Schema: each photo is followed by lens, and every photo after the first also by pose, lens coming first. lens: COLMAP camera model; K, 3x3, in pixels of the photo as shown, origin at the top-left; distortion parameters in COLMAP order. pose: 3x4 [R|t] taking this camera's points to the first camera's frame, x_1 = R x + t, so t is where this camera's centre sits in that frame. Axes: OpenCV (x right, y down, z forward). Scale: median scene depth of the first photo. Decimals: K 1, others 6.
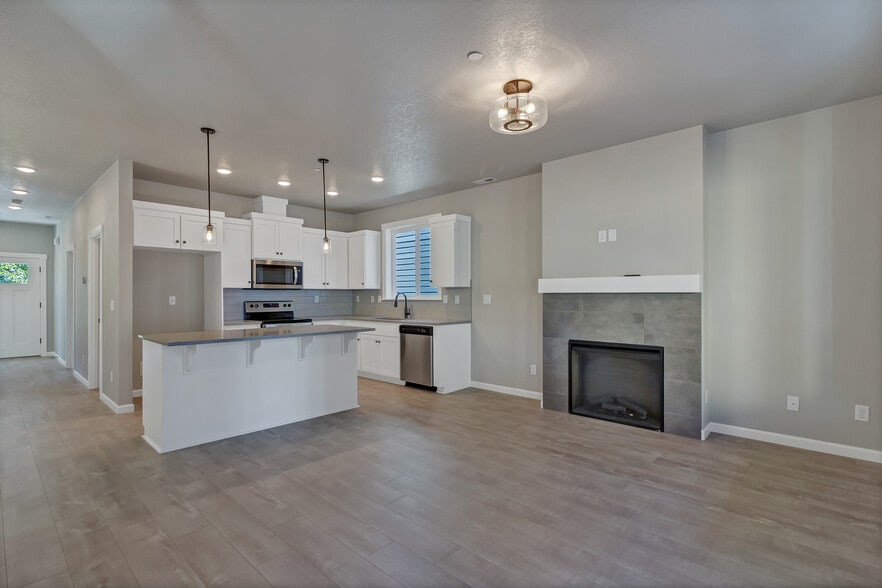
lens RADIAL K [[419.5, 0, 435.9], [0, 419.5, 295.0], [0, 0, 1]] dist [0.002363, 0.002352]
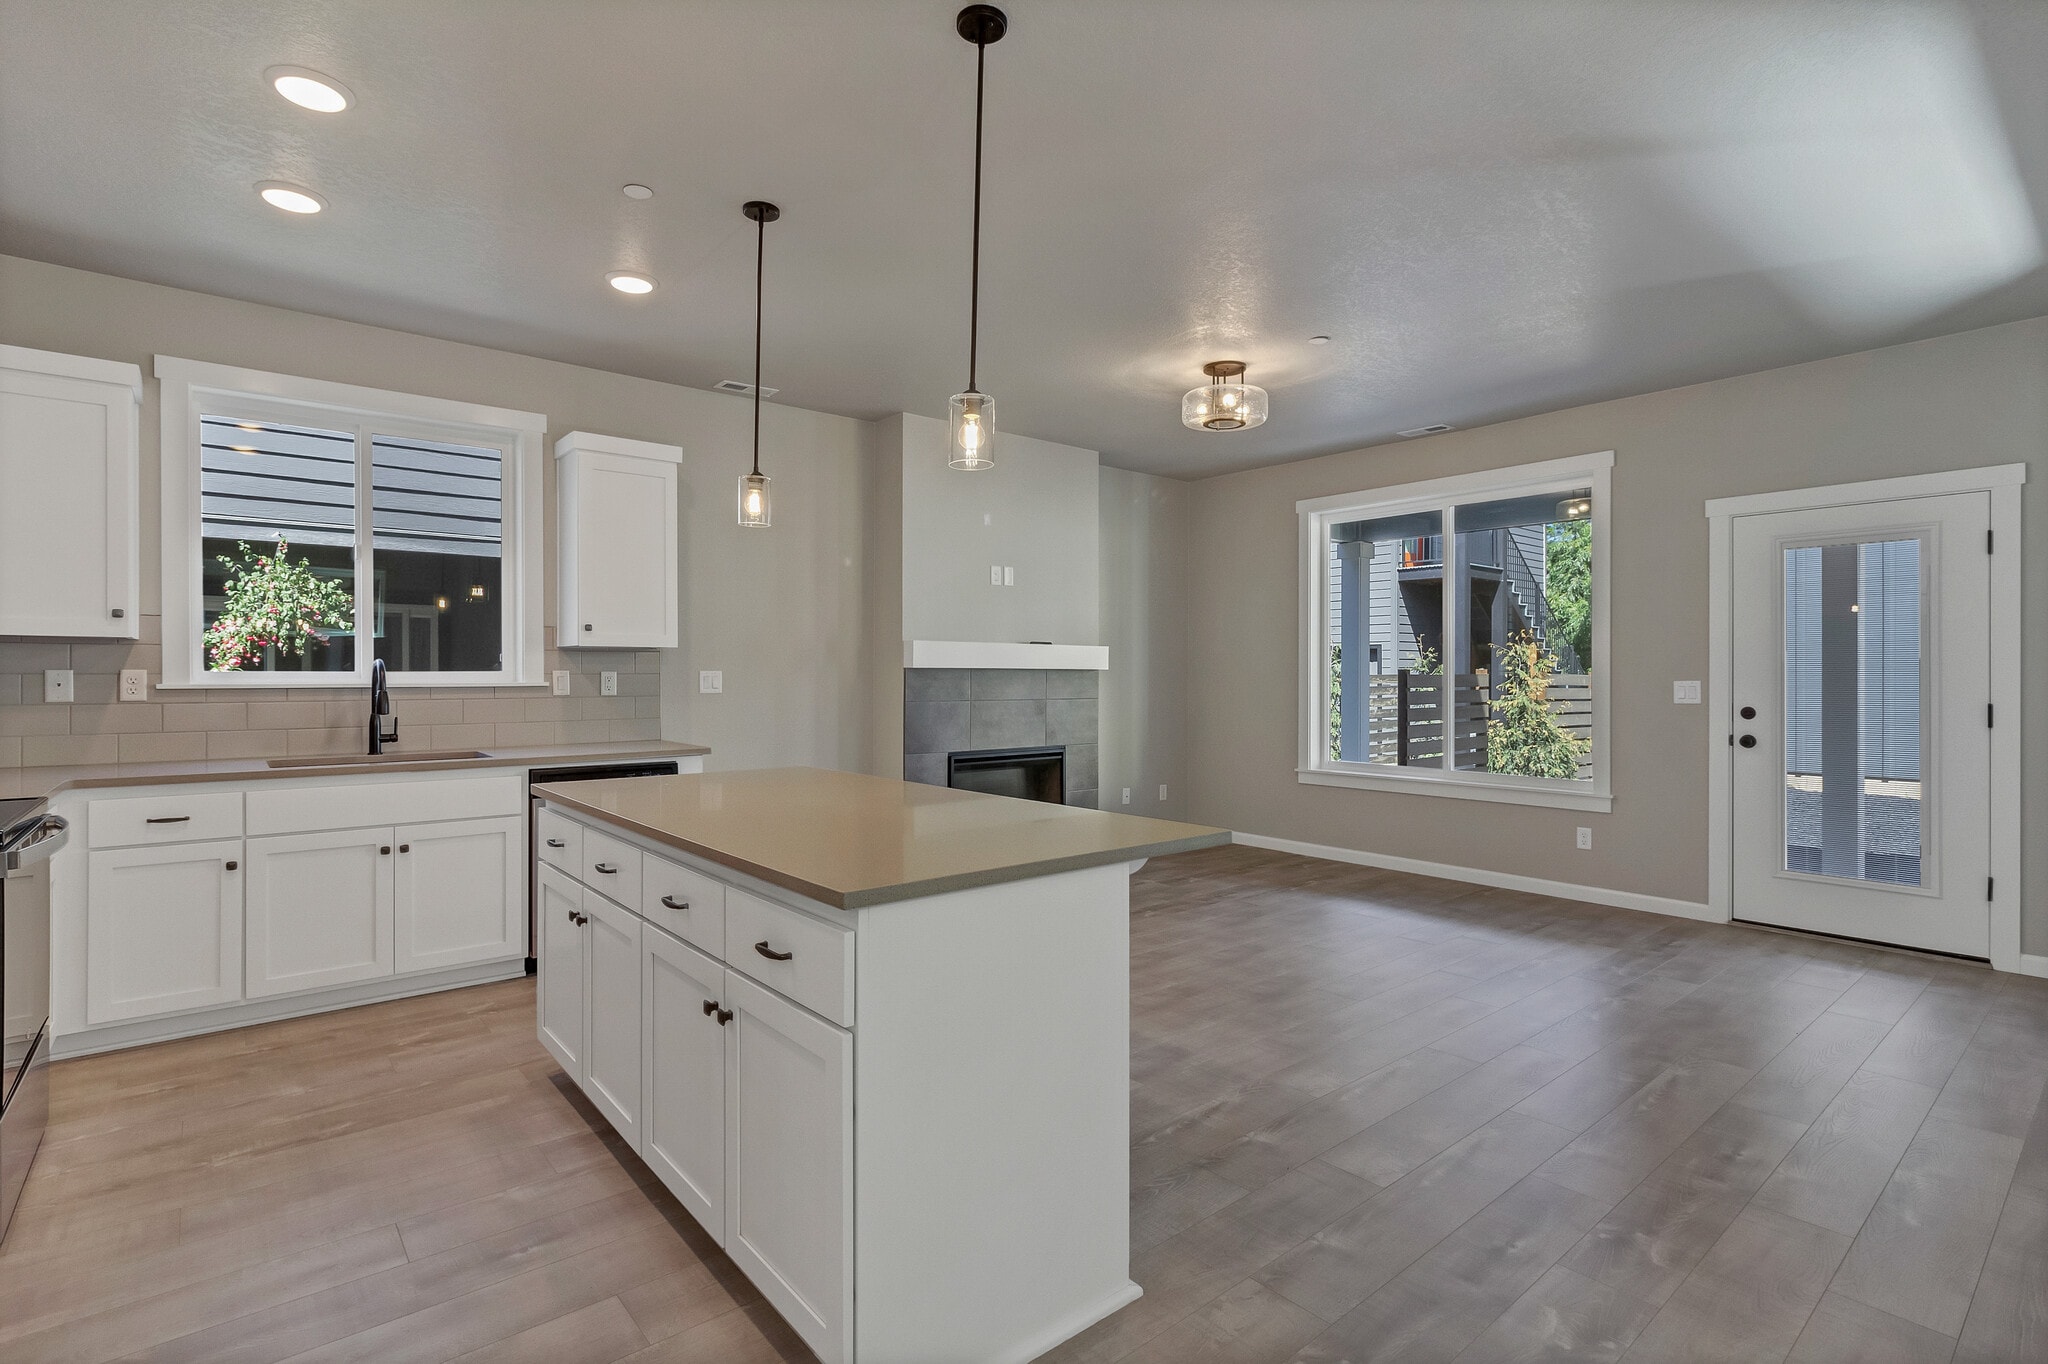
lens RADIAL K [[974.2, 0, 1012.9], [0, 974.2, 679.7], [0, 0, 1]] dist [0.002363, 0.002352]
pose [[0.121748, -0.002857, 0.992557, -0.727757], [-0.003673, 0.999988, 0.003329, 0.004048], [-0.992554, -0.004050, 0.121736, 0.588677]]
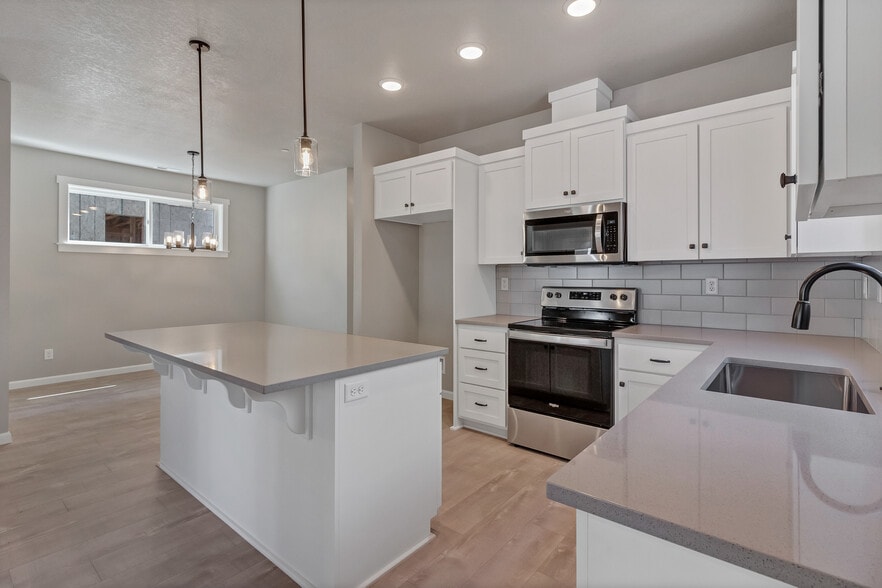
lens RADIAL K [[419.5, 0, 437.3], [0, 419.5, 277.5], [0, 0, 1]] dist [0.002363, 0.002352]
pose [[0.066896, 0.000077, -0.997760, 0.126988], [-0.000615, 1.000000, 0.000036, 0.002438], [0.997760, 0.000611, 0.066896, 0.878234]]
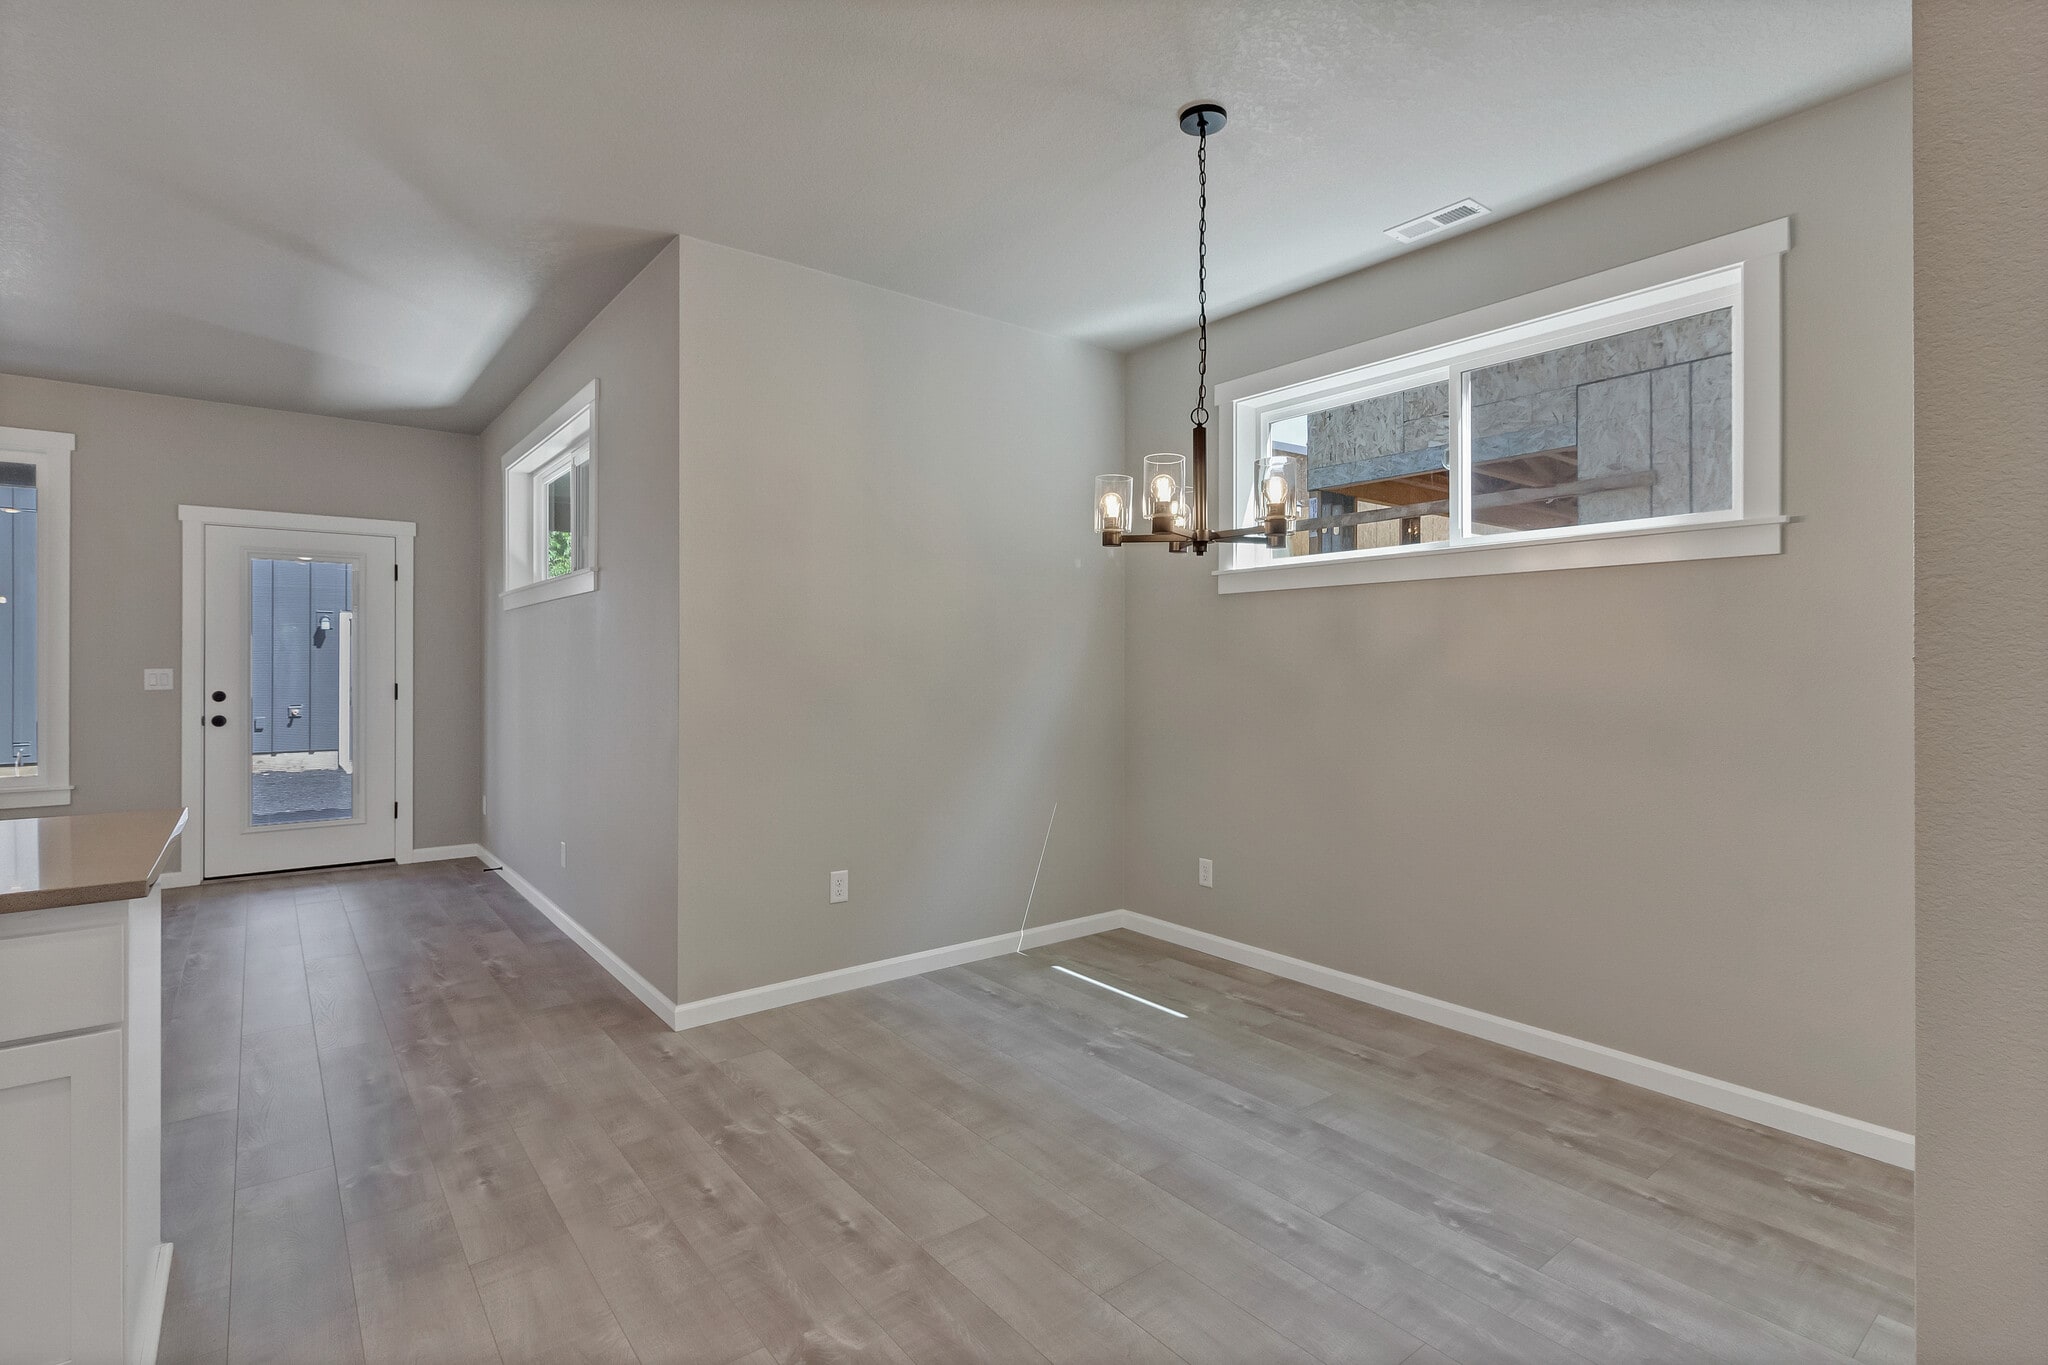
lens RADIAL K [[974.2, 0, 1037.2], [0, 974.2, 661.0], [0, 0, 1]] dist [0.002363, 0.002352]
pose [[-0.989608, 0.000722, 0.143793, -0.755958], [-0.000164, 0.999981, -0.006151, 0.003927], [-0.143795, -0.006111, -0.989589, 0.899059]]
